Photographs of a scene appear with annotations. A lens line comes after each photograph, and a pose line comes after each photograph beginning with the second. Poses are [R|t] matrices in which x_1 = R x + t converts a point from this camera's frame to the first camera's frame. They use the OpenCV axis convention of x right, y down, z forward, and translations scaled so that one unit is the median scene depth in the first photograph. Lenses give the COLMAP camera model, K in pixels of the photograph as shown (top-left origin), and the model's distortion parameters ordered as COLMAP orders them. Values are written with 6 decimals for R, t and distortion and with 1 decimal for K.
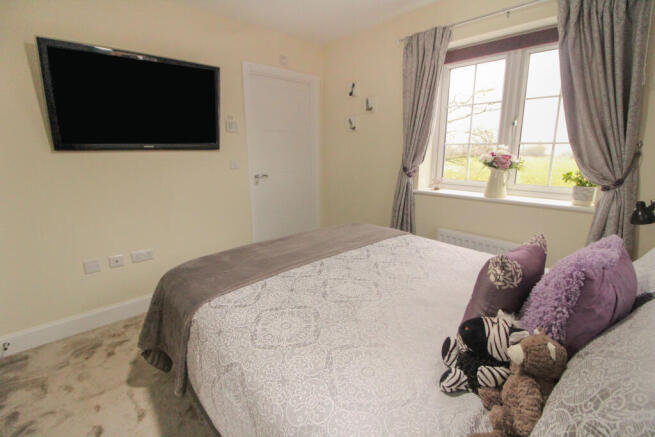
lens RADIAL K [[306.4, 0, 332.2], [0, 306.4, 214.9], [0, 0, 1]] dist [-0.003121, -0.001189]
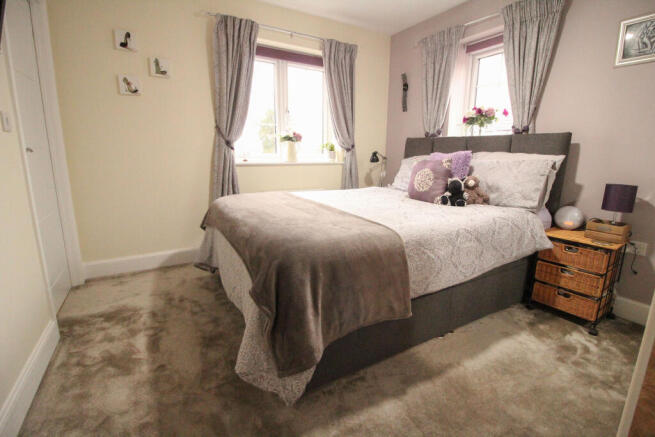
lens RADIAL K [[306.4, 0, 332.2], [0, 306.4, 214.9], [0, 0, 1]] dist [-0.003121, -0.001189]
pose [[0.208740, -0.193083, 0.958721, -0.845187], [0.193283, 0.969125, 0.153095, 0.000432], [-0.958681, 0.153347, 0.239615, 0.502692]]
